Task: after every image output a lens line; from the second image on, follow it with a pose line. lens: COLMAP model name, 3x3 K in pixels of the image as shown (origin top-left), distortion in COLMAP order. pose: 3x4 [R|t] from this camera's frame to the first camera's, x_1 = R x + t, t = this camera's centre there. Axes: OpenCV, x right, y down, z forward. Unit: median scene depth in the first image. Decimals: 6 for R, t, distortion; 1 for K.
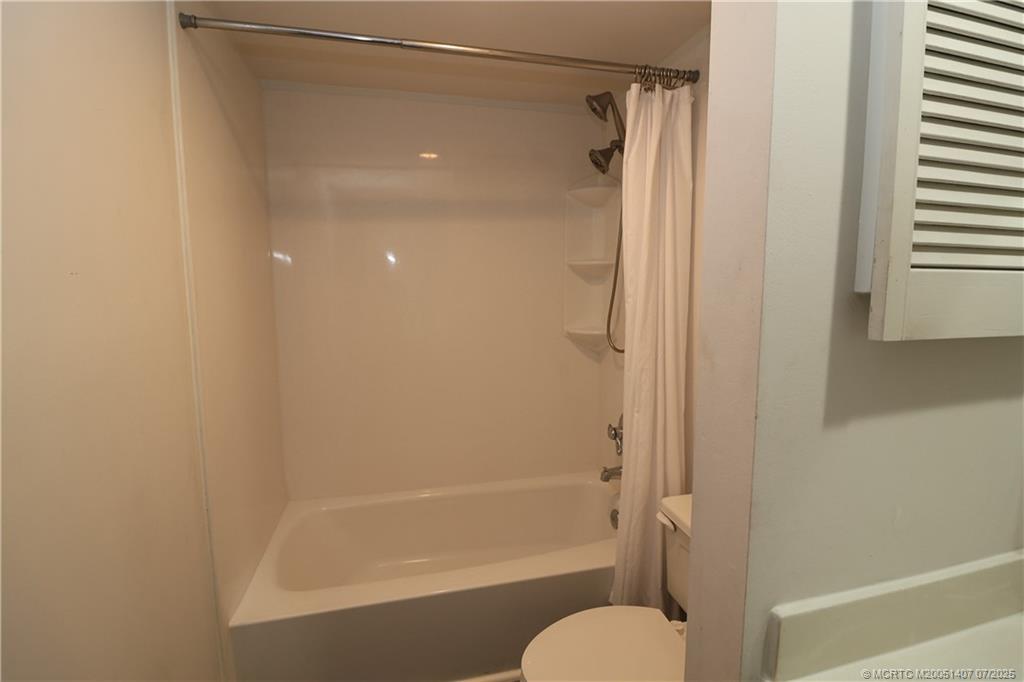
lens RADIAL K [[467.5, 0, 508.2], [0, 467.5, 334.5], [0, 0, 1]] dist [0.000358, -0.012359]
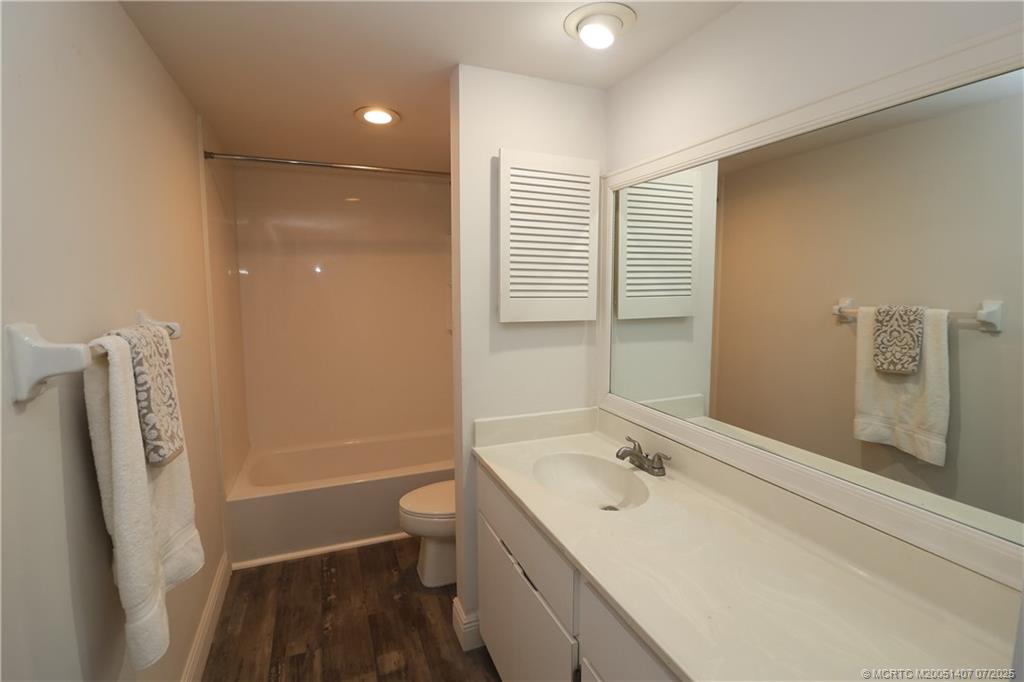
lens RADIAL K [[467.5, 0, 508.2], [0, 467.5, 334.5], [0, 0, 1]] dist [0.000358, -0.012359]
pose [[0.989753, -0.007689, 0.142585, 0.176587], [0.010815, 0.999718, -0.021159, 0.066422], [-0.142382, 0.022484, 0.989556, -0.831864]]
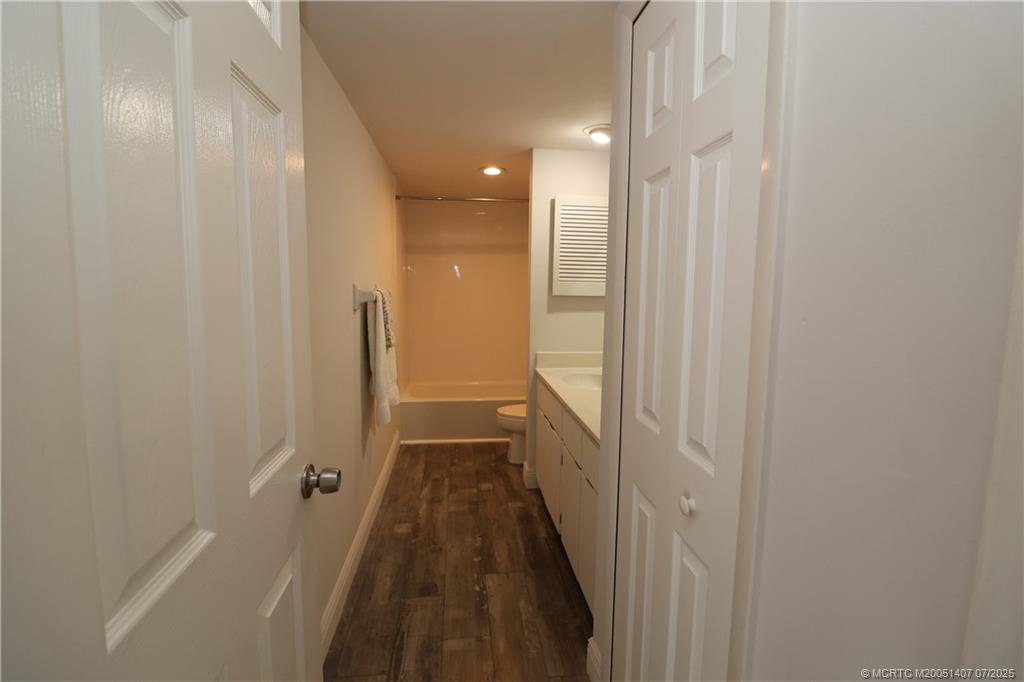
lens RADIAL K [[467.5, 0, 508.2], [0, 467.5, 334.5], [0, 0, 1]] dist [0.000358, -0.012359]
pose [[0.991605, 0.031938, -0.125295, 0.407790], [-0.032913, 0.999442, -0.005720, 0.208434], [0.125042, 0.009796, 0.992103, -1.759516]]
